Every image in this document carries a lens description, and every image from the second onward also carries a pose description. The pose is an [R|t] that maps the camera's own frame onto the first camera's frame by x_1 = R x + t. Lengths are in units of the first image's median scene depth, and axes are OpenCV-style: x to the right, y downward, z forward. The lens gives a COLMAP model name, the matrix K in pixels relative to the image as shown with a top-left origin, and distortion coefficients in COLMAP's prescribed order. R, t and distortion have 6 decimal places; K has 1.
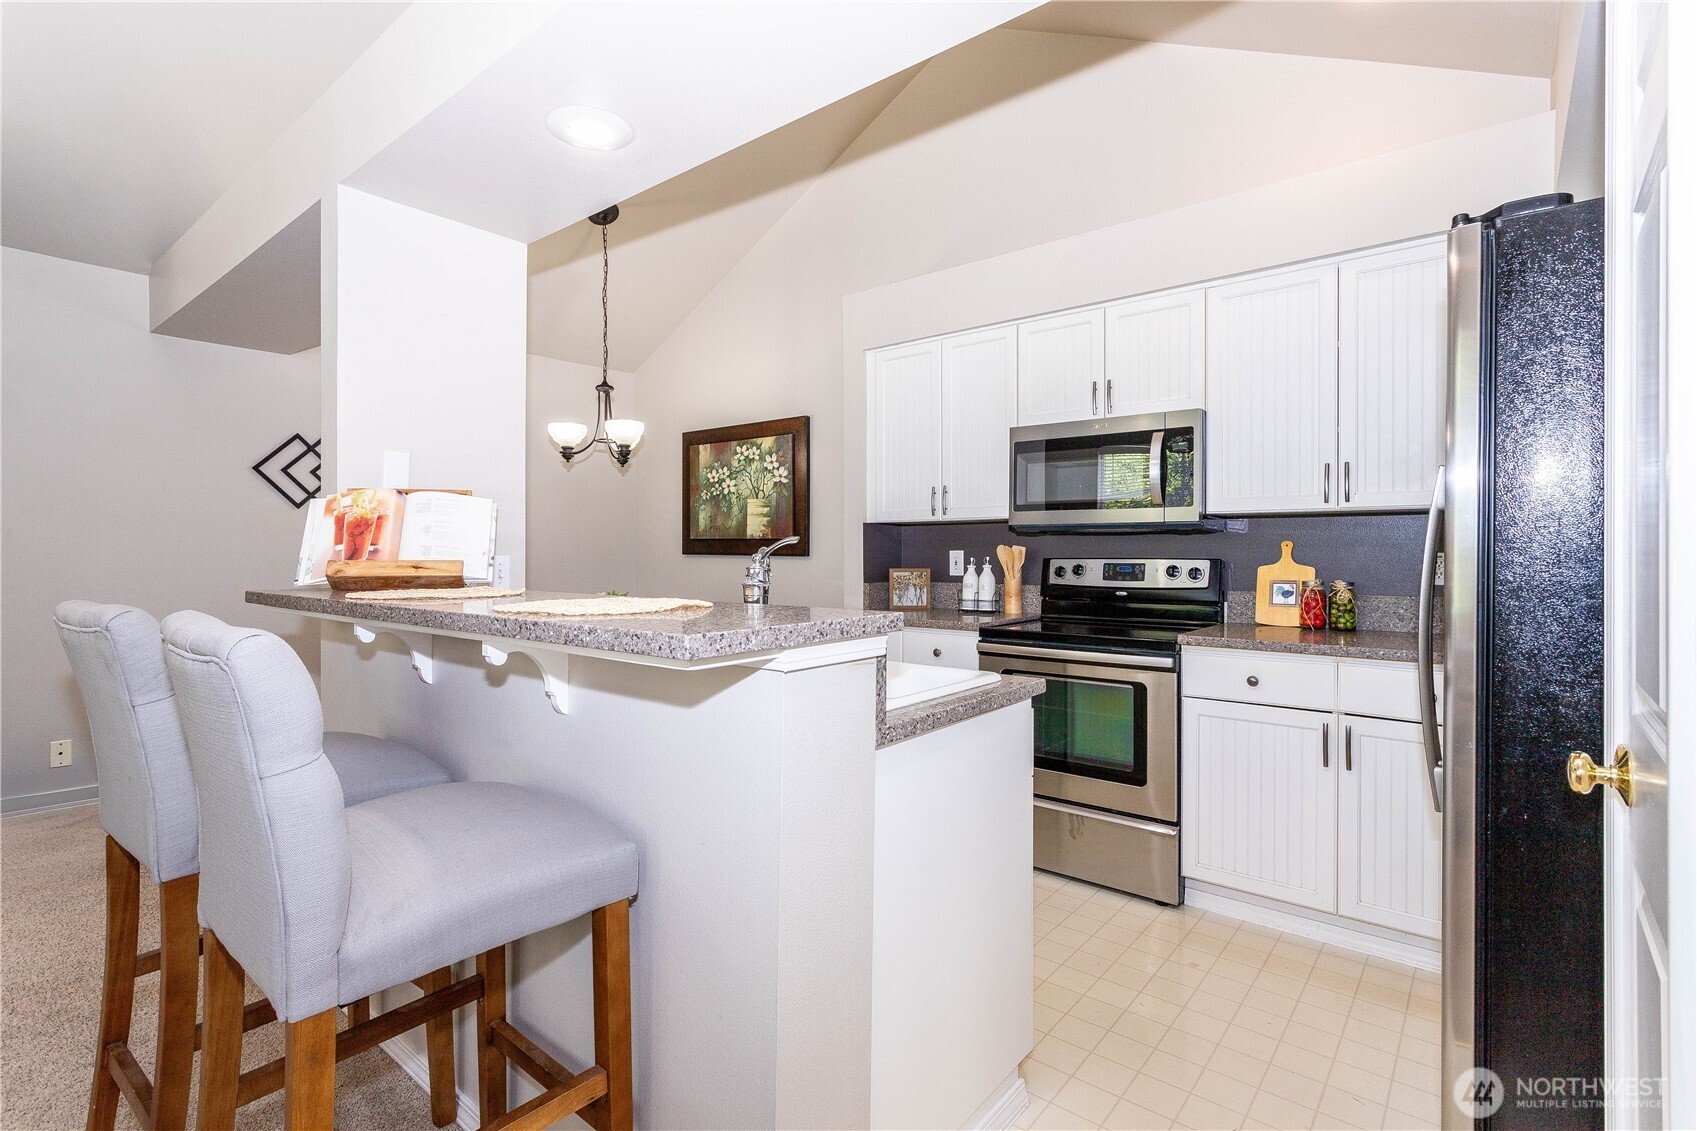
lens RADIAL K [[800.9, 0, 847.1], [0, 800.9, 554.8], [0, 0, 1]] dist [-0.004321, 0.003620]
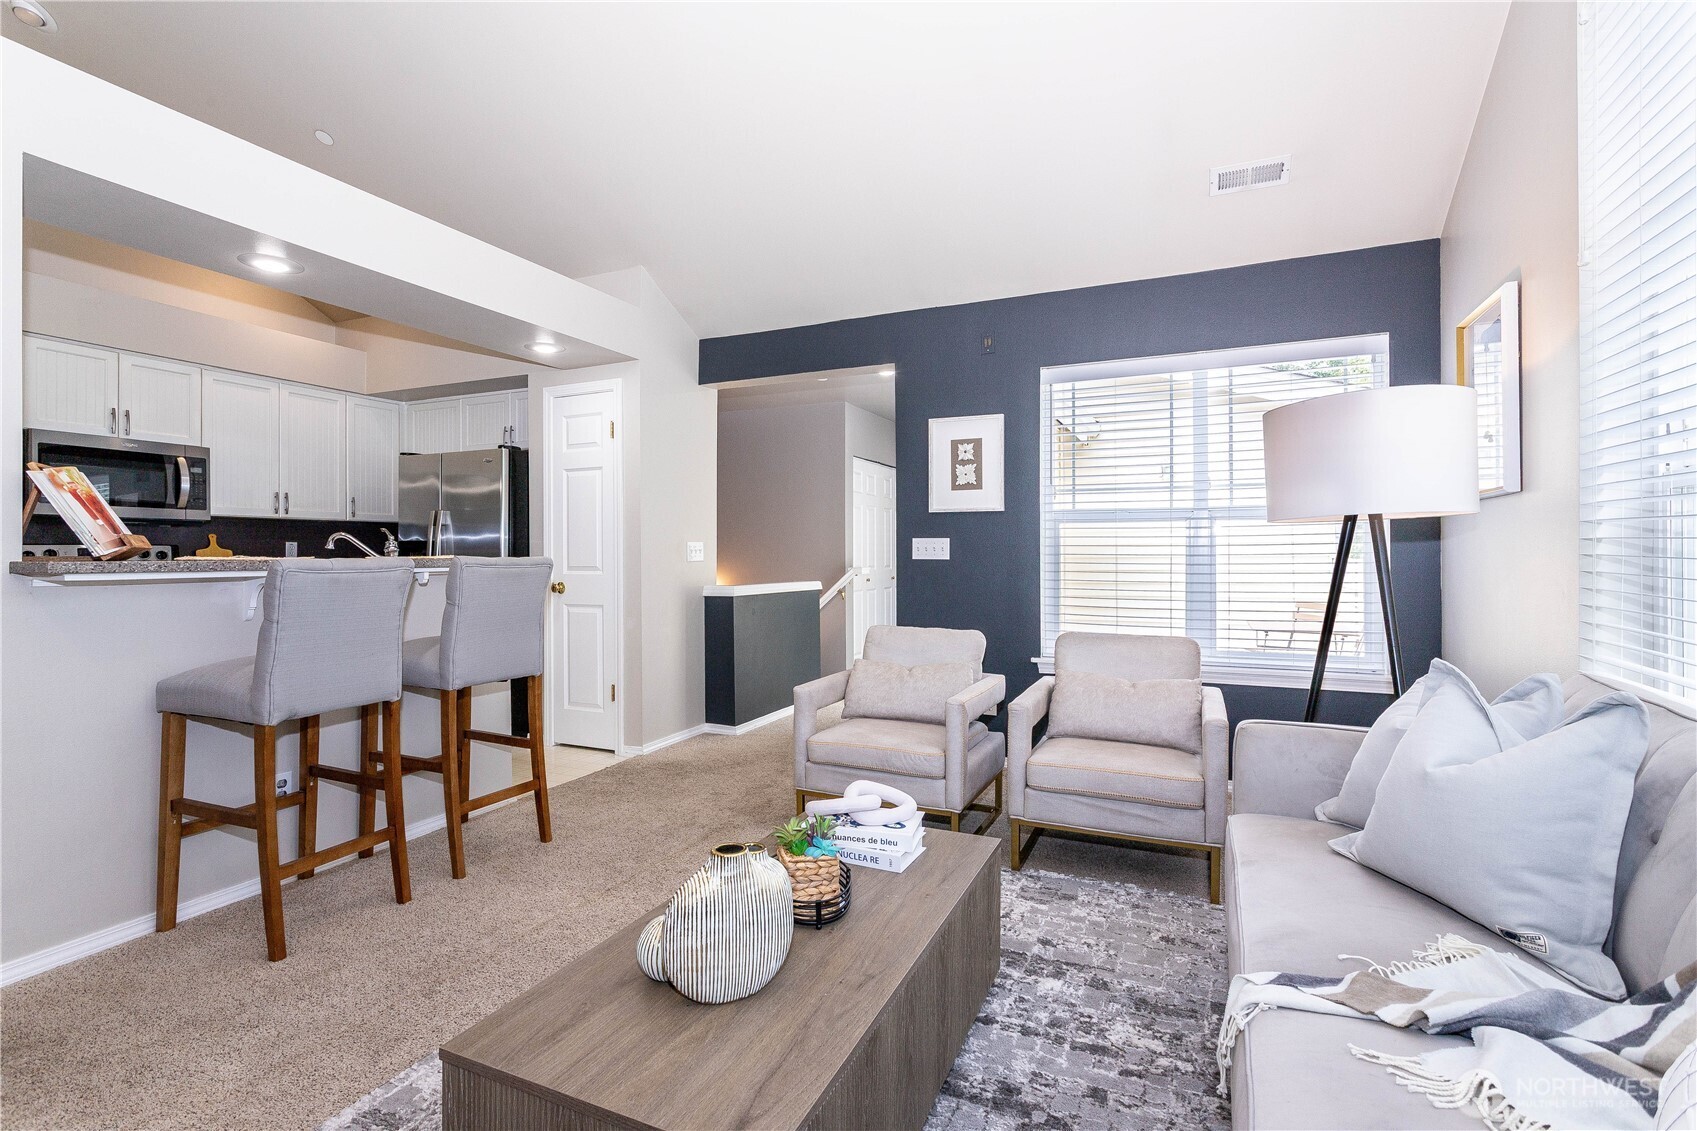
lens RADIAL K [[800.9, 0, 837.8], [0, 800.9, 555.4], [0, 0, 1]] dist [-0.004321, 0.003620]
pose [[-0.253466, -0.004183, 0.967335, -1.149402], [0.003830, 0.999978, 0.005327, 0.019388], [-0.967337, 0.005056, -0.253445, 0.174416]]
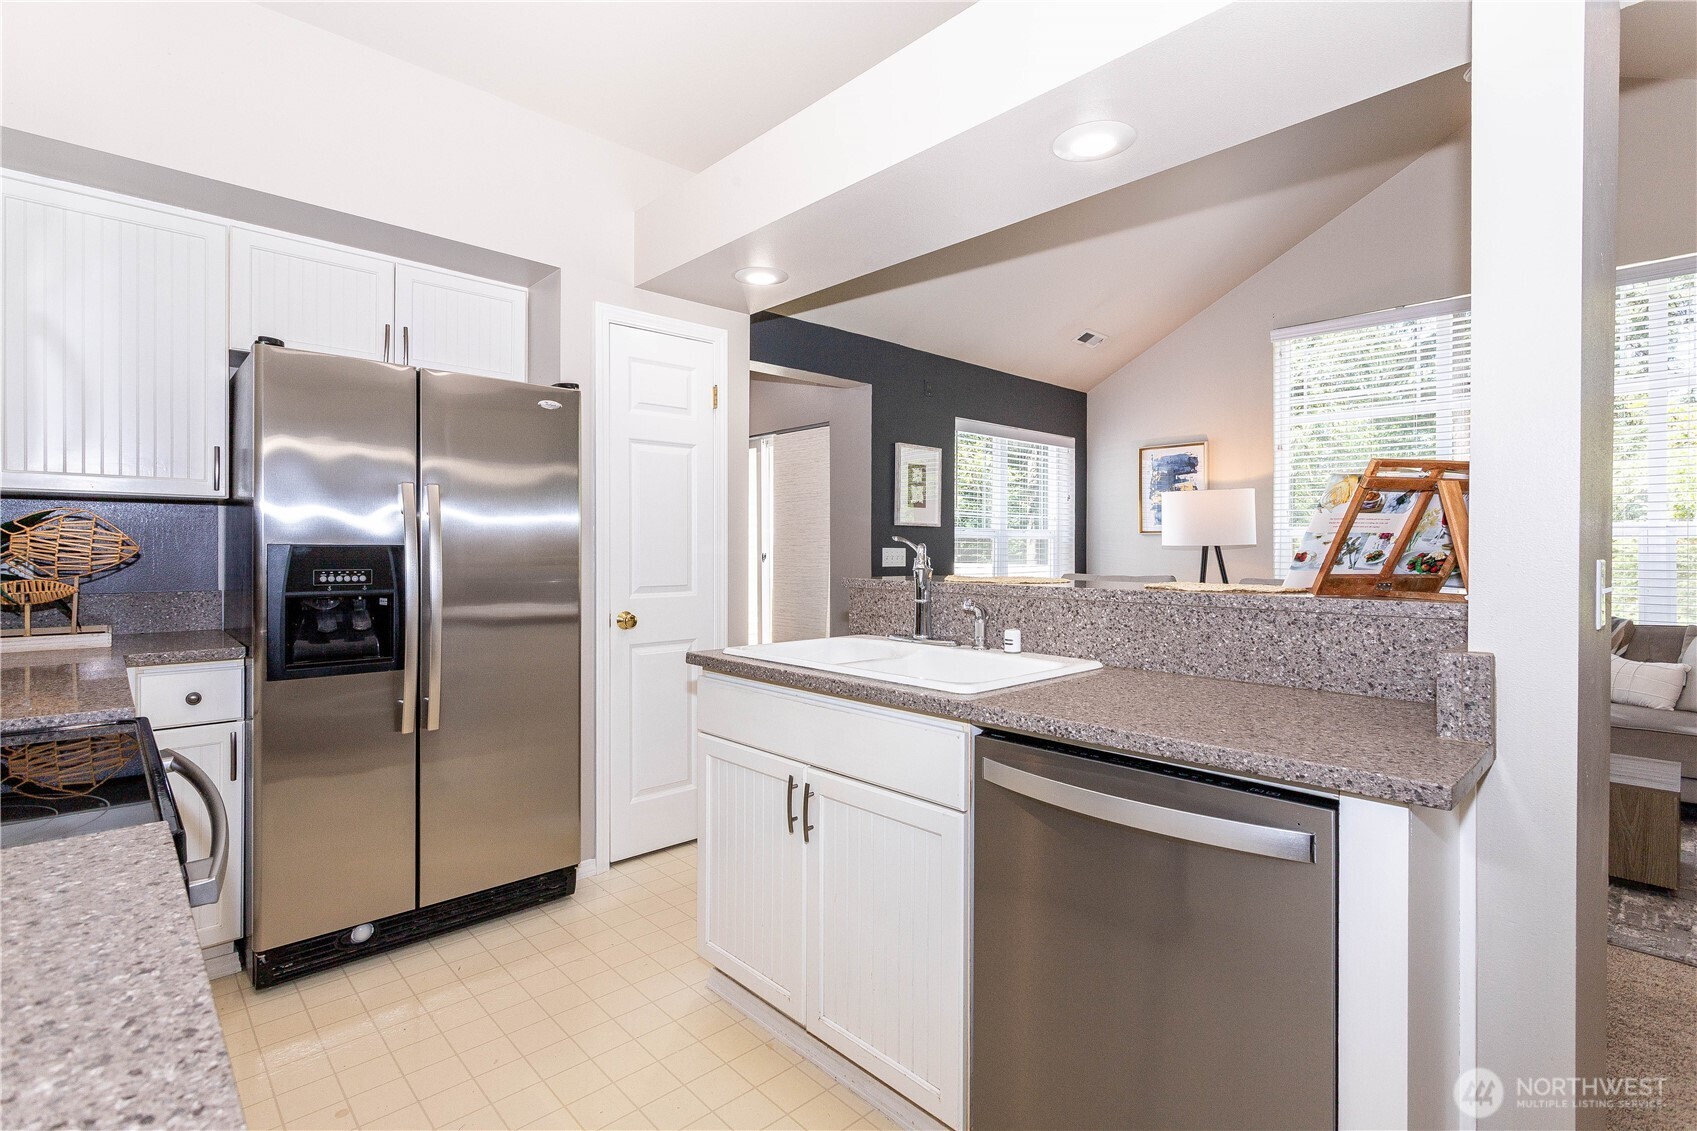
lens RADIAL K [[800.9, 0, 841.3], [0, 800.9, 552.8], [0, 0, 1]] dist [-0.004321, 0.003620]
pose [[-0.990869, -0.007083, 0.134643, -0.075038], [-0.006016, 0.999947, 0.008335, -0.003822], [-0.134695, 0.007449, -0.990859, 1.116565]]
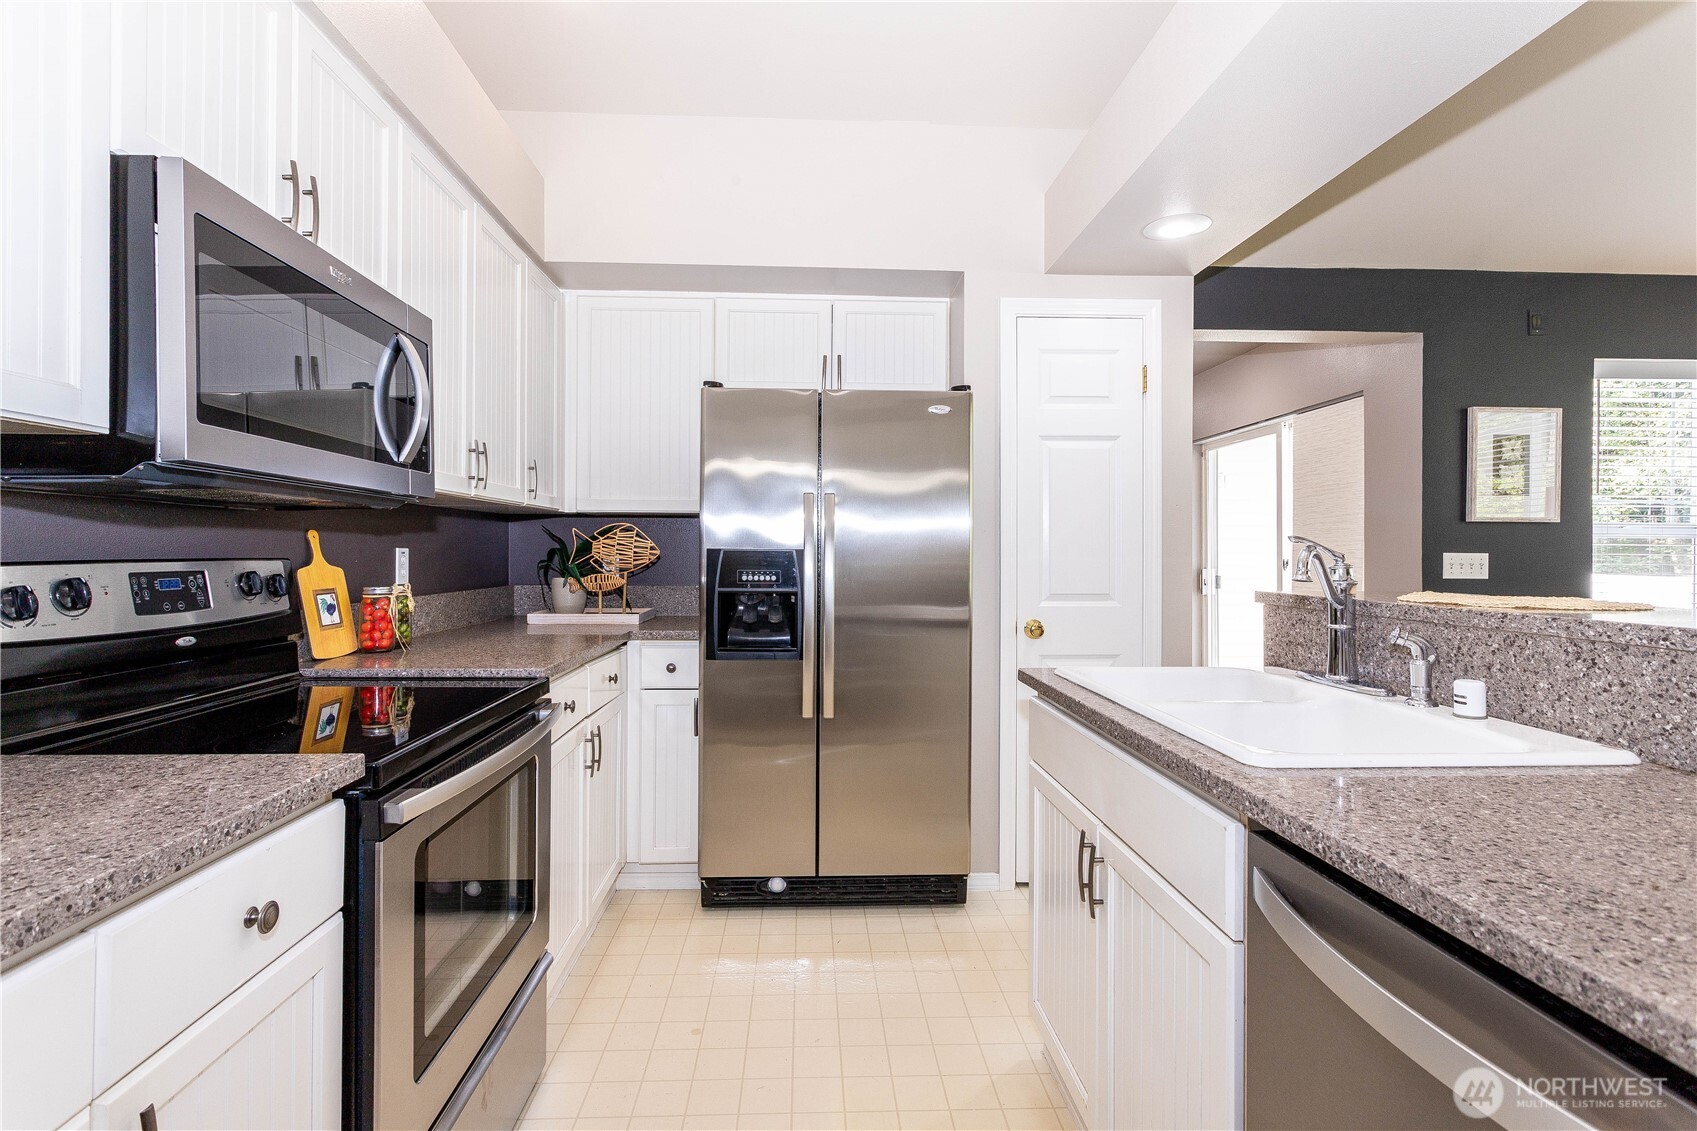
lens RADIAL K [[800.9, 0, 841.9], [0, 800.9, 554.2], [0, 0, 1]] dist [-0.004321, 0.003620]
pose [[-0.666153, -0.007897, 0.745774, -0.206722], [-0.004373, 0.999968, 0.006682, -0.003131], [-0.745803, 0.001190, -0.666166, 0.979365]]
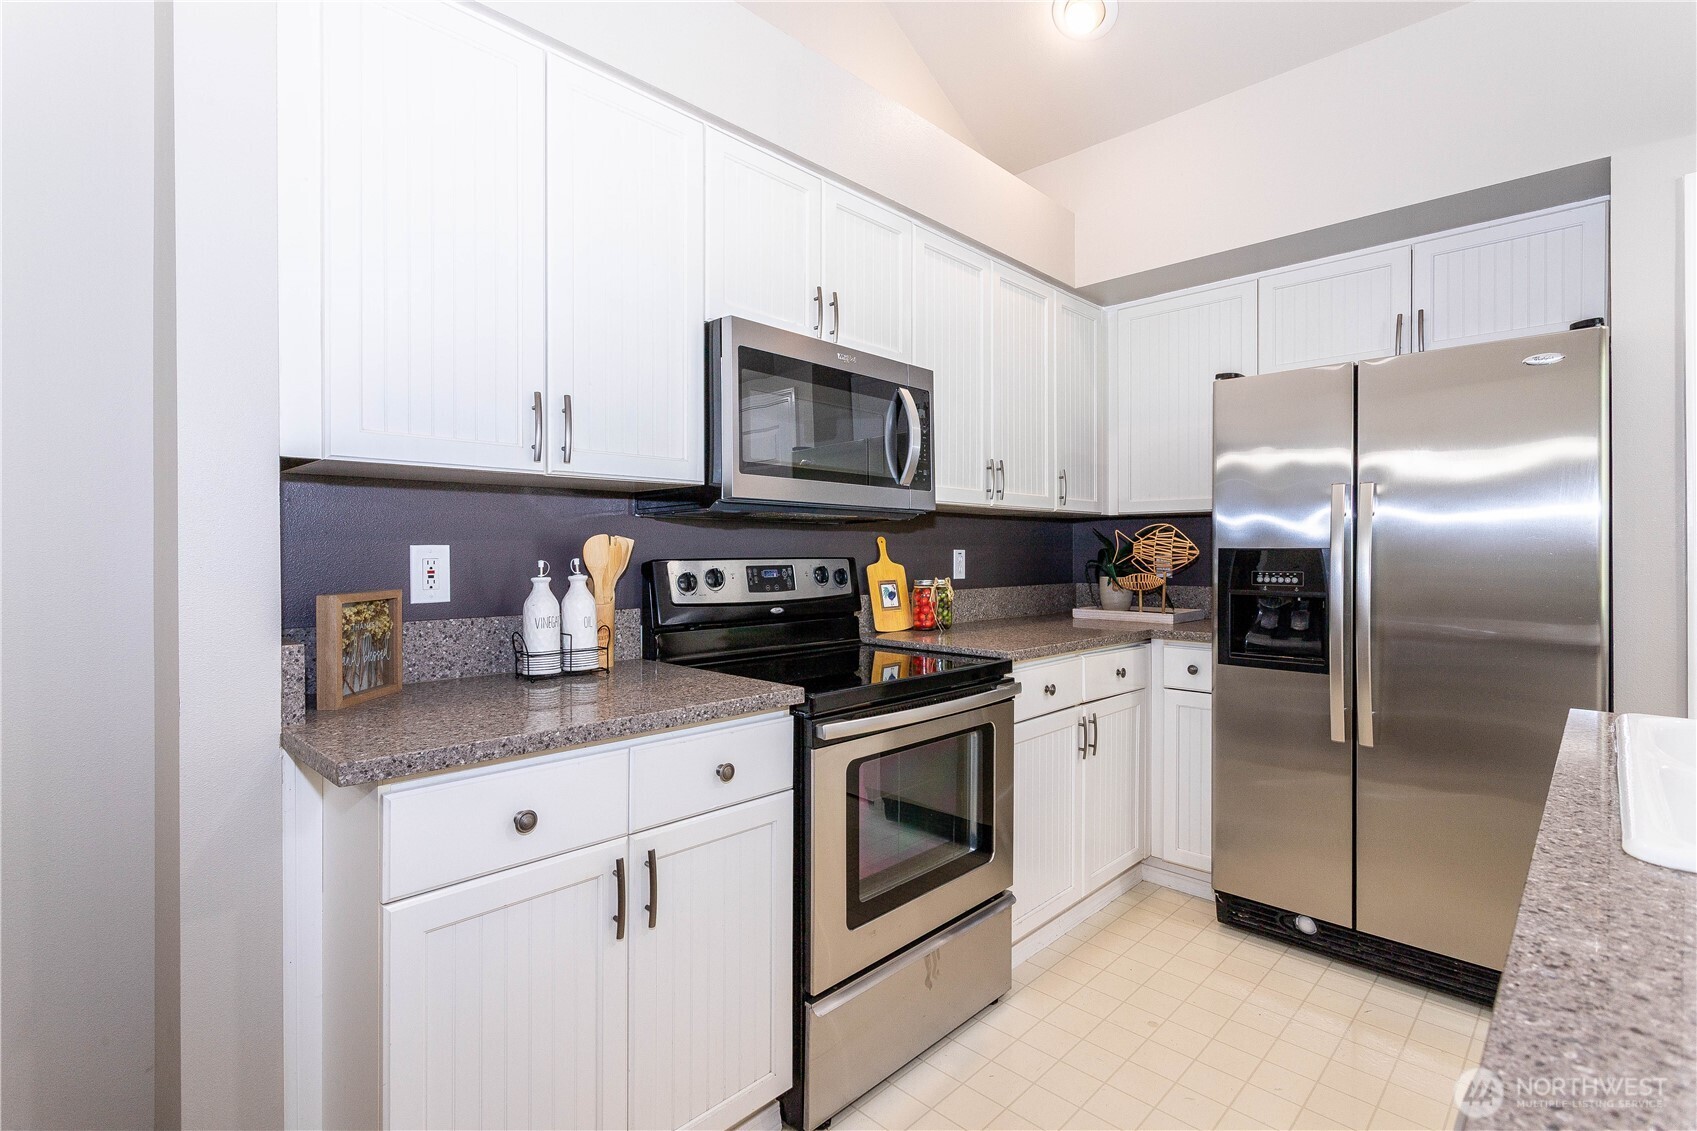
lens RADIAL K [[800.9, 0, 841.9], [0, 800.9, 552.9], [0, 0, 1]] dist [-0.004321, 0.003620]
pose [[0.089157, -0.003352, 0.996012, -0.310899], [0.003341, 0.999990, 0.003066, -0.001867], [-0.996012, 0.003054, 0.089167, 0.847104]]
